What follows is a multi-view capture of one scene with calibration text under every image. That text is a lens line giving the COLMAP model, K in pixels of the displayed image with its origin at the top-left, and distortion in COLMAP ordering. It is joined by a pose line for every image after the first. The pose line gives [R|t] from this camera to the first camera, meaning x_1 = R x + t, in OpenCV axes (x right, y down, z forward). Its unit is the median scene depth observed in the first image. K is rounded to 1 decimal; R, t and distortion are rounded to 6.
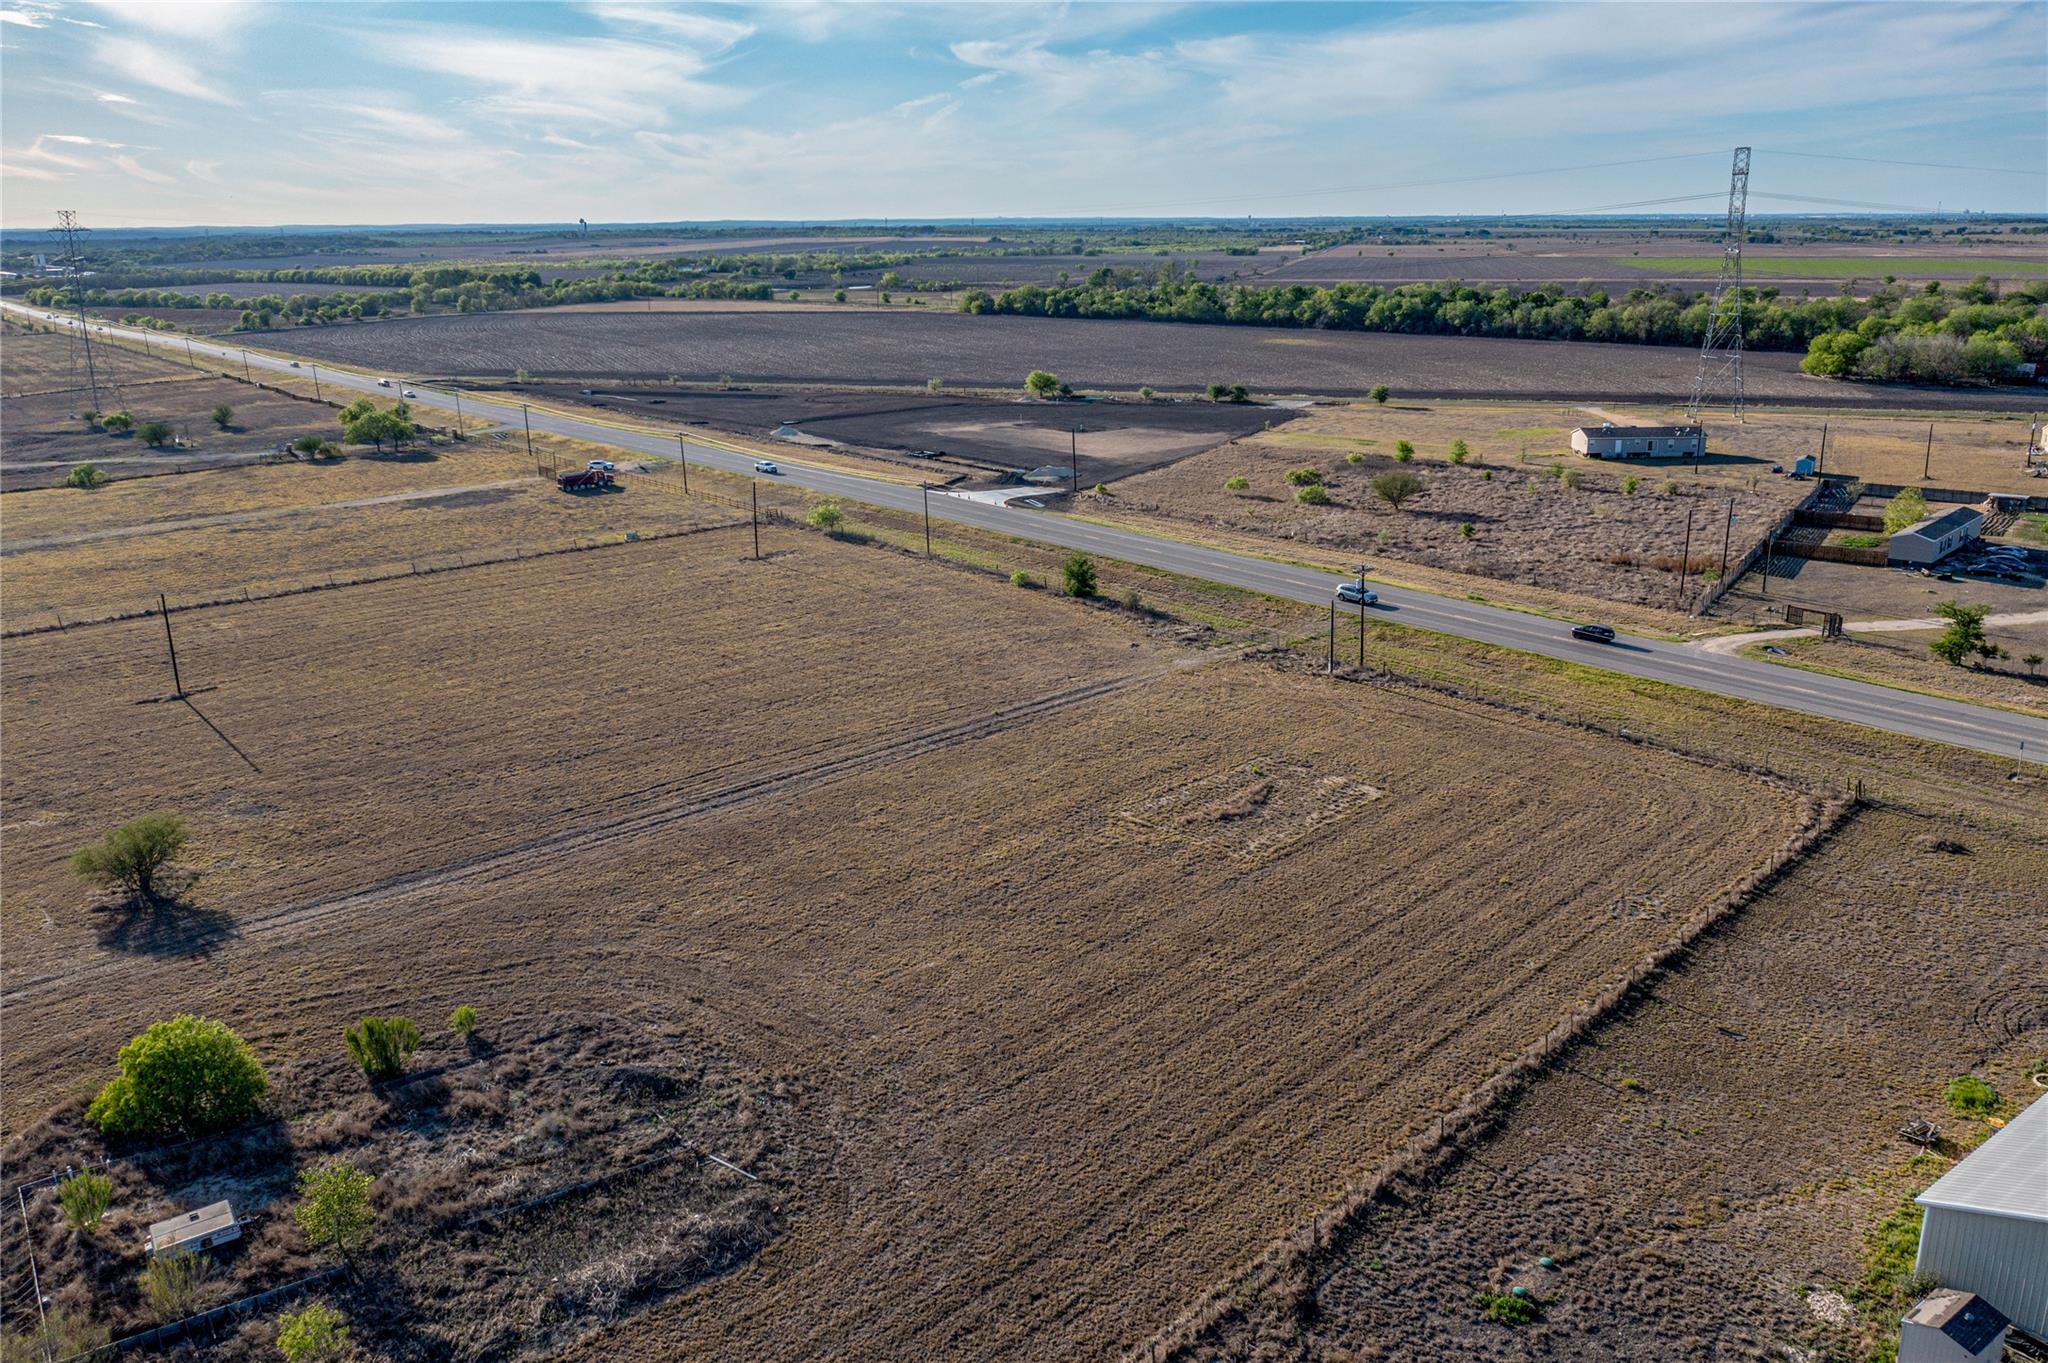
lens RADIAL K [[1621.1, 0, 1029.7], [0, 1621.1, 681.6], [0, 0, 1]] dist [-0.029707, 0.017823]
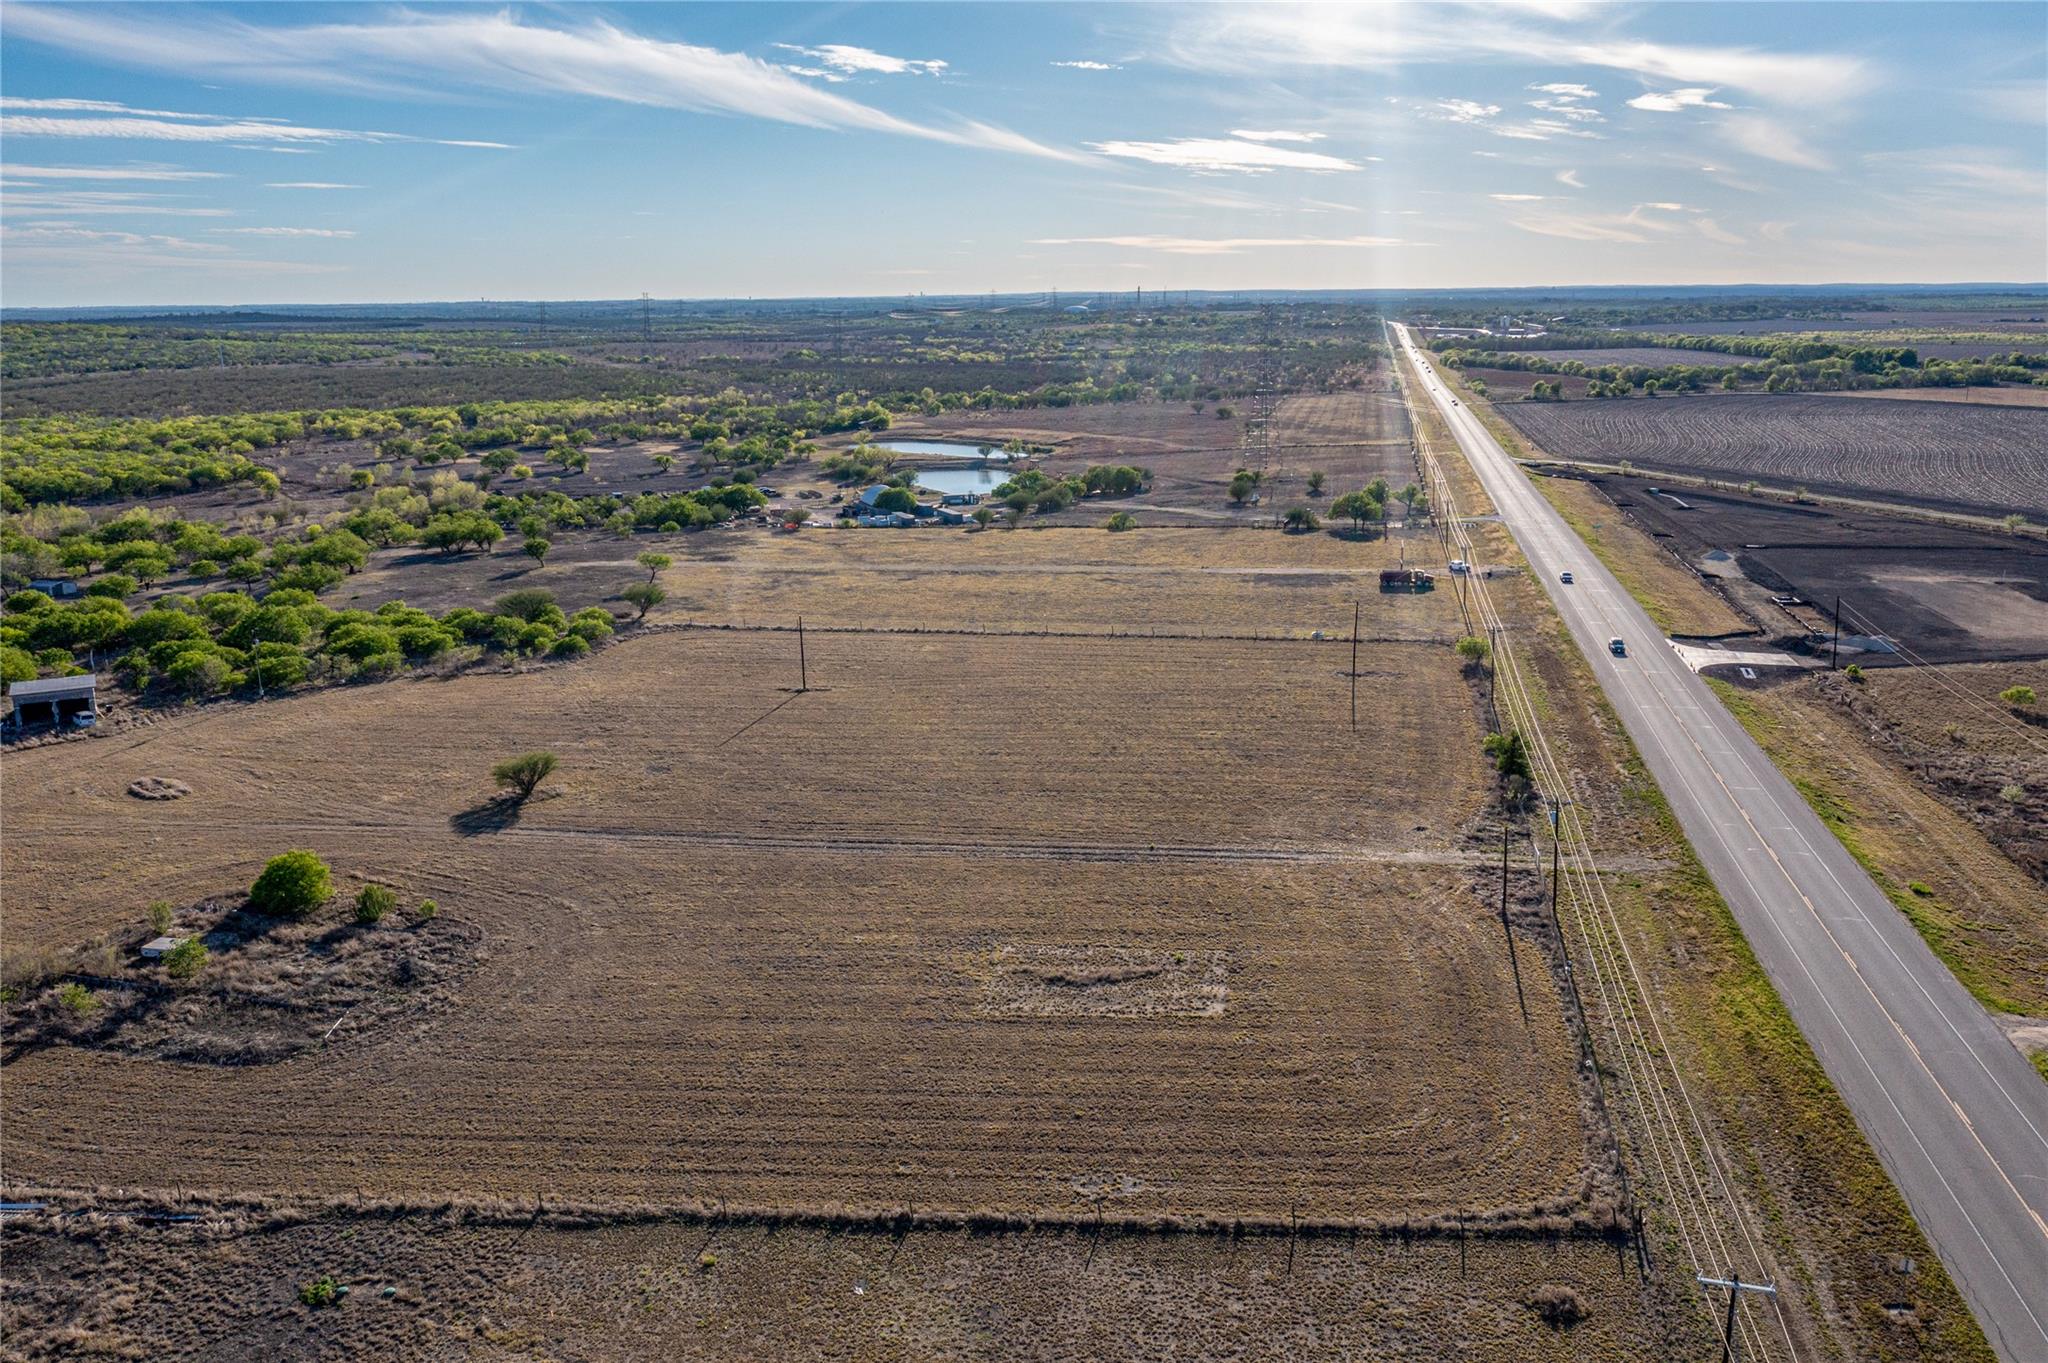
lens RADIAL K [[1621.1, 0, 1014.9], [0, 1621.1, 677.0], [0, 0, 1]] dist [-0.029707, 0.017823]
pose [[0.636965, 0.179048, -0.749812, 0.472422], [-0.206238, 0.976779, 0.058046, -0.089586], [0.742793, 0.117666, 0.659100, 0.151558]]
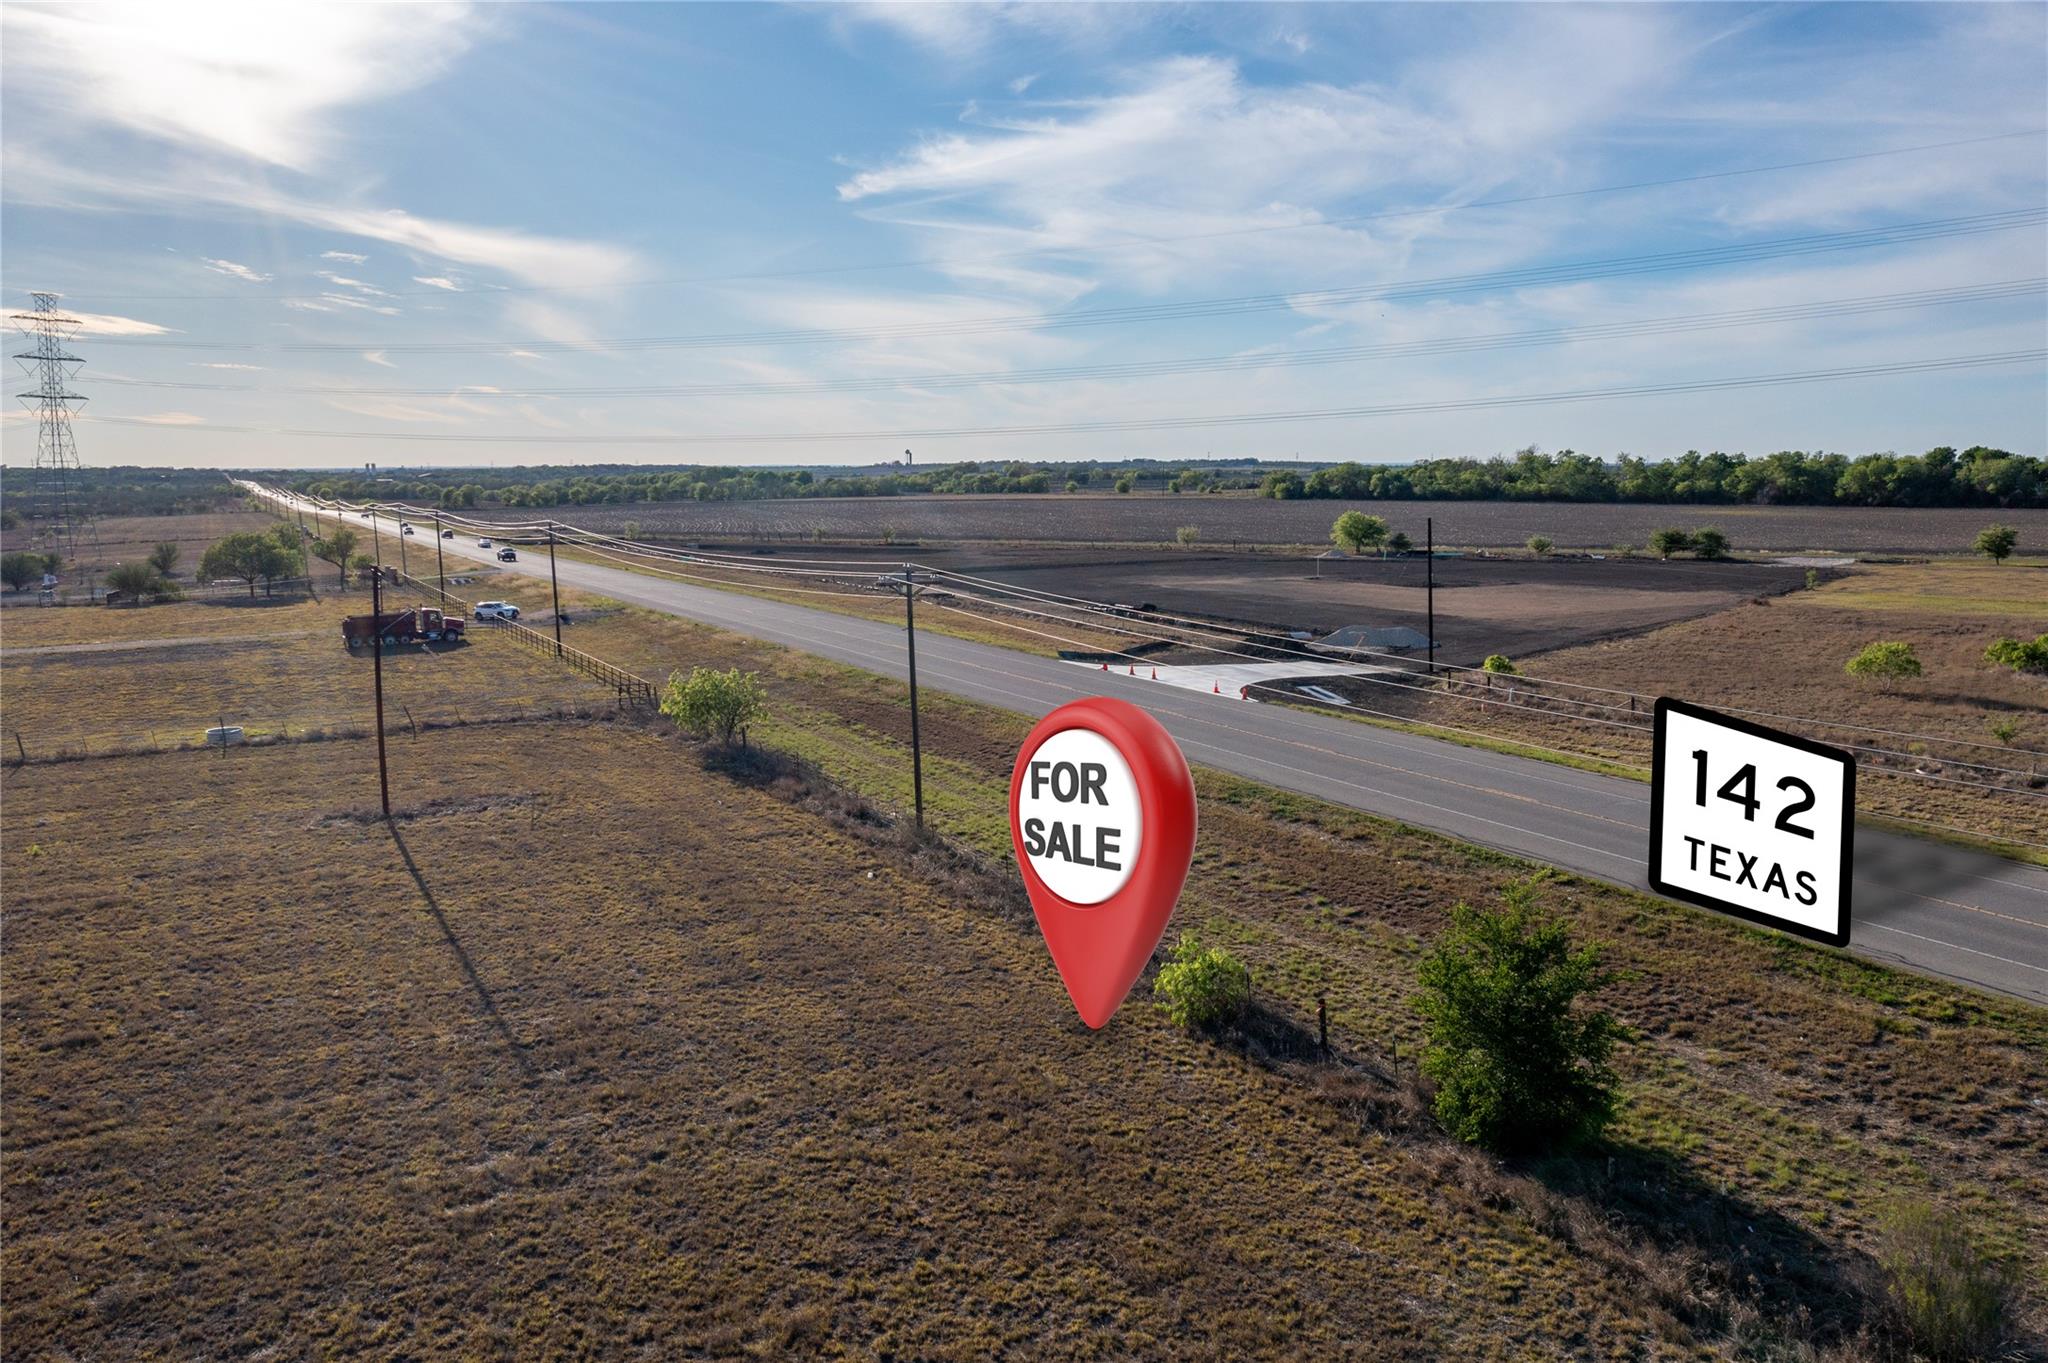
lens RADIAL K [[1621.1, 0, 1025.9], [0, 1621.1, 695.0], [0, 0, 1]] dist [-0.029707, 0.017823]
pose [[0.980058, 0.031309, -0.196232, 0.010650], [-0.057832, 0.989704, -0.130927, -0.065526], [0.190112, 0.139665, 0.971777, 0.718574]]
